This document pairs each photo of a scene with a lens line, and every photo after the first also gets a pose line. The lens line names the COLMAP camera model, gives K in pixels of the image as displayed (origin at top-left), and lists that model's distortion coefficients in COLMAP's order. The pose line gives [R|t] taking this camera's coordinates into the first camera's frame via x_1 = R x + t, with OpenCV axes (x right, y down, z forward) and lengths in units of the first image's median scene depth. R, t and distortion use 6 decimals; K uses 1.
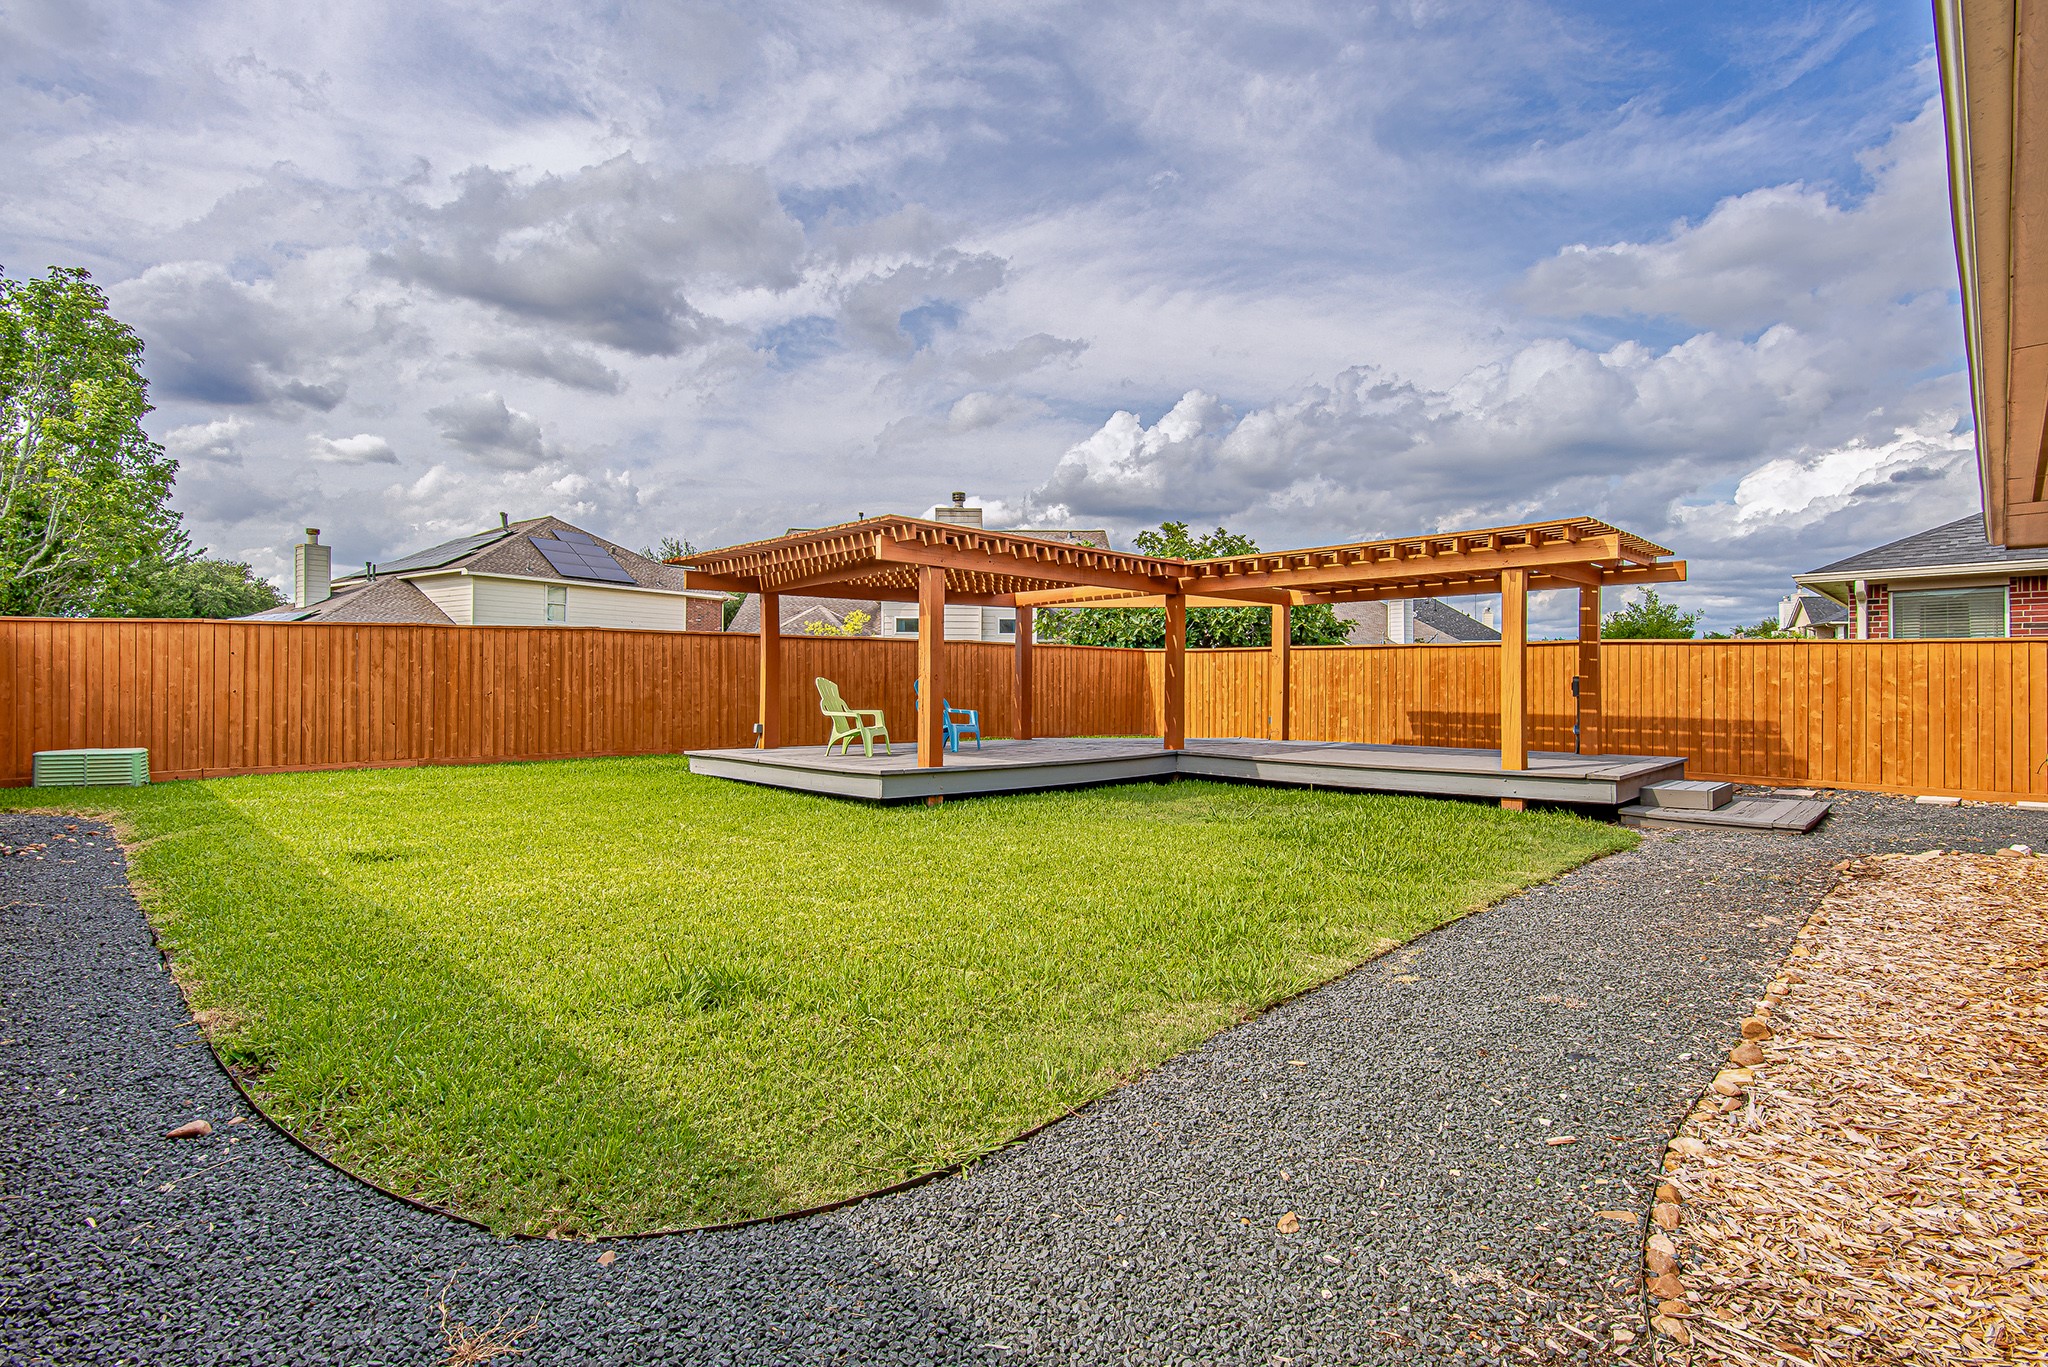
lens RADIAL K [[1007.6, 0, 1032.9], [0, 1007.6, 684.1], [0, 0, 1]] dist [0.005102, -0.000838]
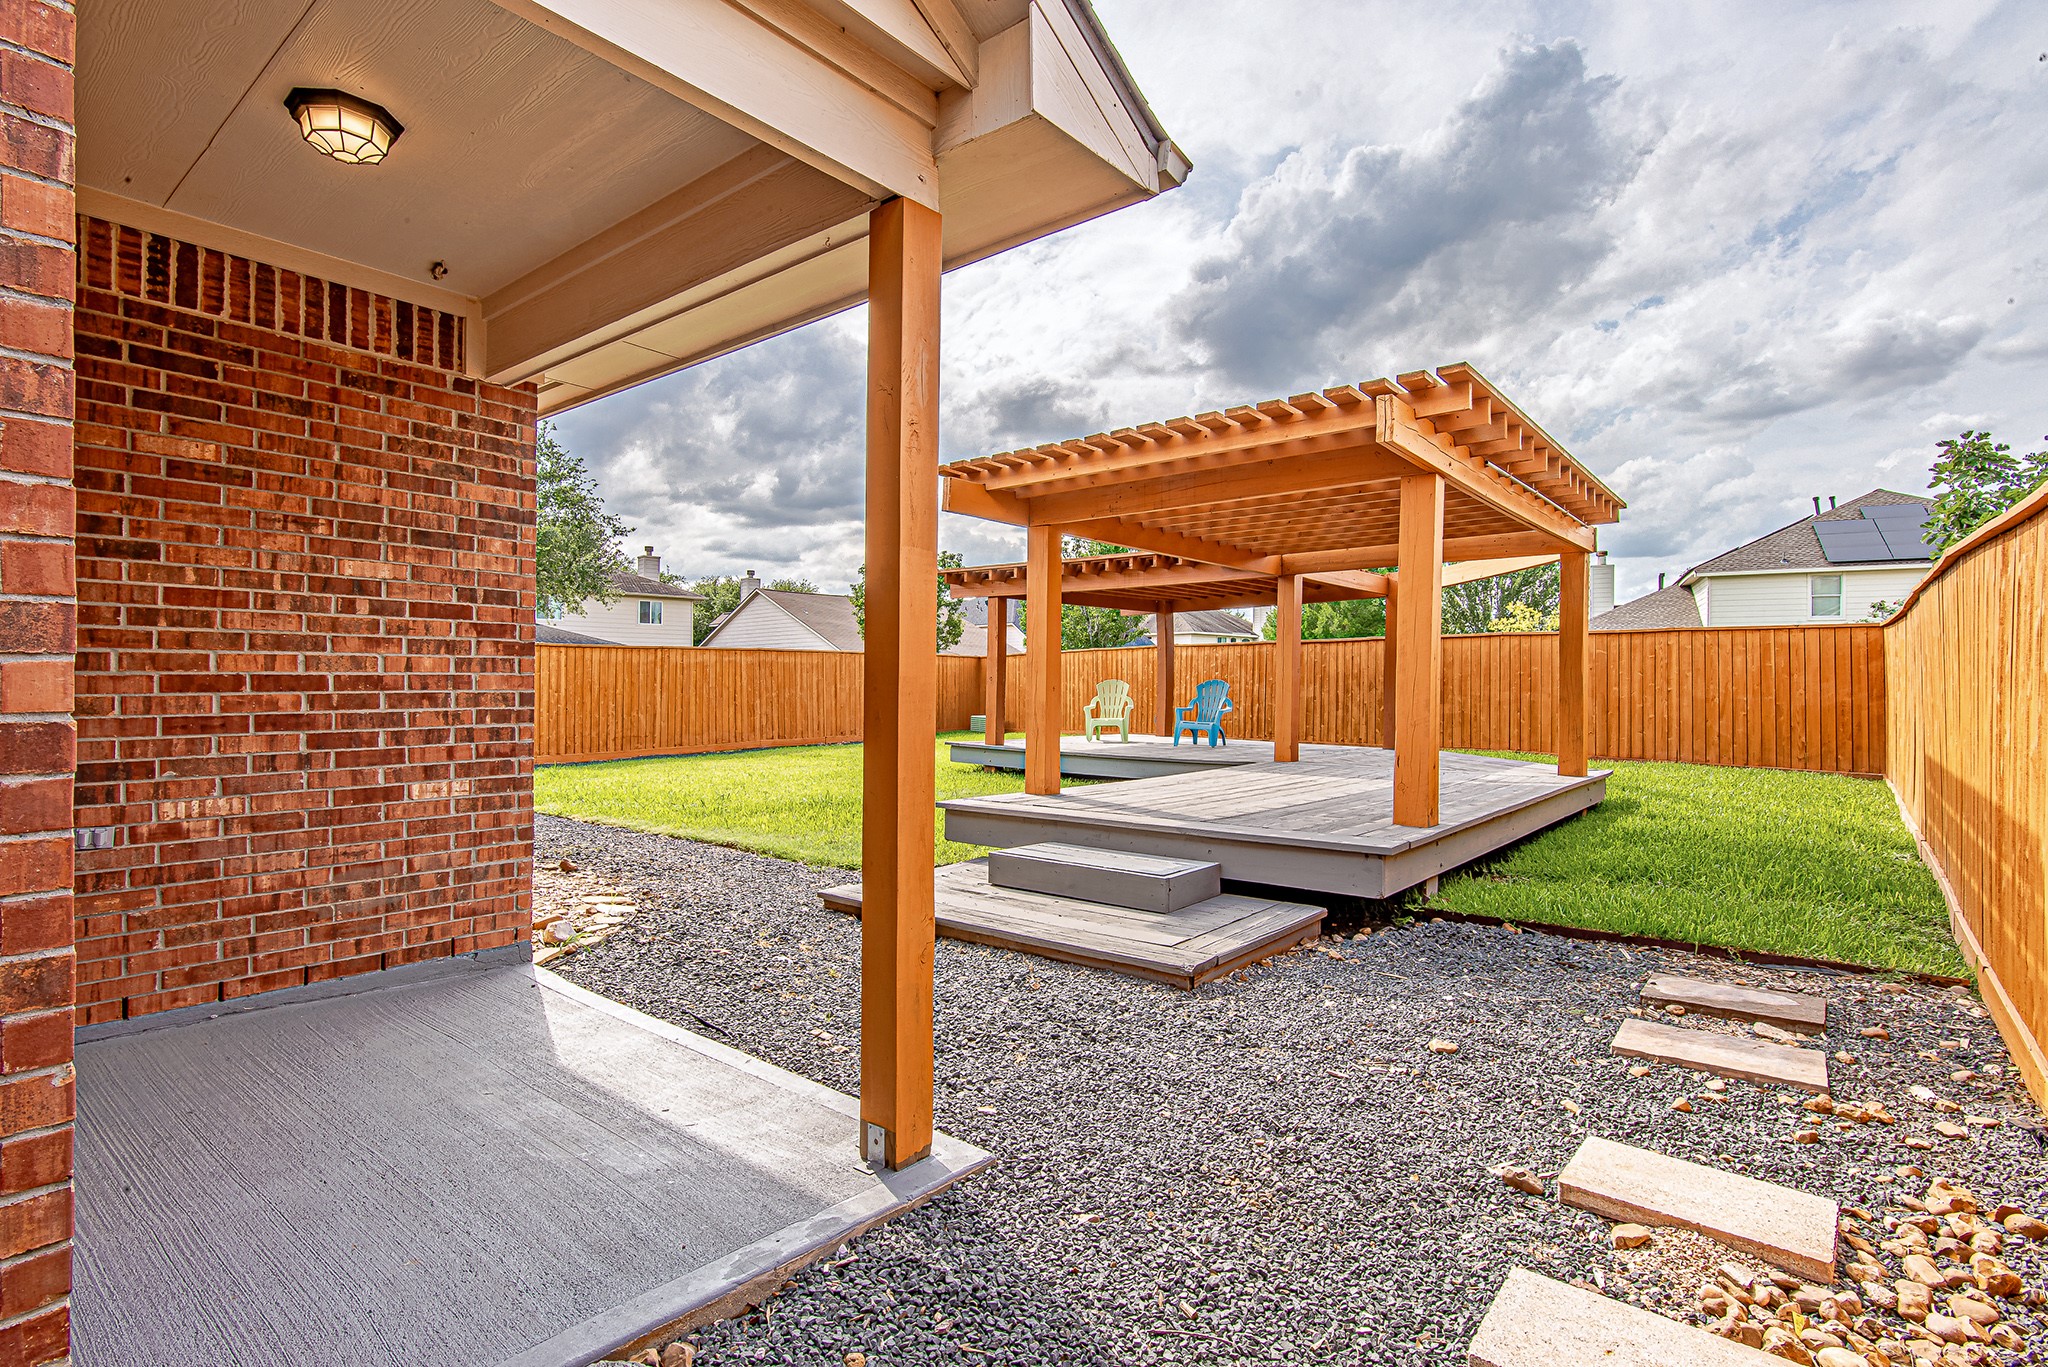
lens RADIAL K [[1007.6, 0, 1033.4], [0, 1007.6, 680.4], [0, 0, 1]] dist [0.005102, -0.000838]
pose [[0.110032, -0.005344, -0.993914, 0.783546], [-0.001840, 0.999983, -0.005580, 0.001018], [0.993926, 0.002443, 0.110020, 0.556067]]
